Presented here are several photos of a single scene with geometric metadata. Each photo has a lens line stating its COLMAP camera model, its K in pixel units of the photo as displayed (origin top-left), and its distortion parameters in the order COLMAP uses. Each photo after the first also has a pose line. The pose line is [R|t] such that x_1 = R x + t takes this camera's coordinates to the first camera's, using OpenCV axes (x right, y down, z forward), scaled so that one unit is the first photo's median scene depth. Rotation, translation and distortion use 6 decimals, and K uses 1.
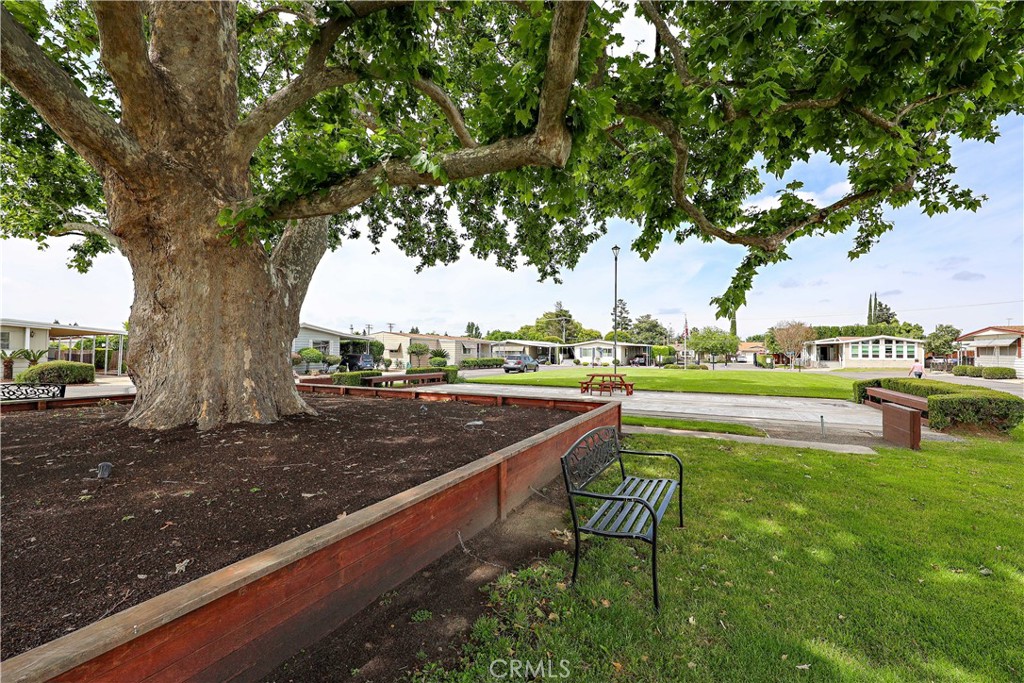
lens RADIAL K [[428.9, 0, 509.6], [0, 428.9, 360.0], [0, 0, 1]] dist [-0.021302, -0.000030]
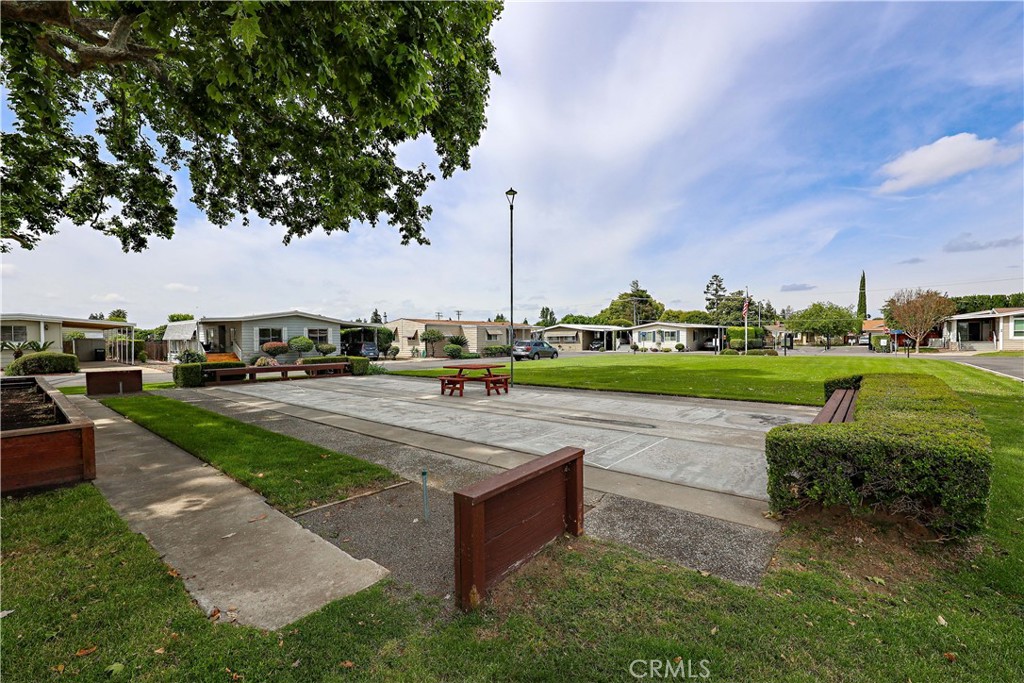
lens RADIAL K [[440.2, 0, 512.0], [0, 440.2, 341.5], [0, 0, 1]] dist [-0.001199, -0.000070]
pose [[0.975338, -0.015435, -0.220176, 0.130305], [0.012687, 0.999823, -0.013889, 0.001752], [0.220351, 0.010753, 0.975361, 0.082394]]
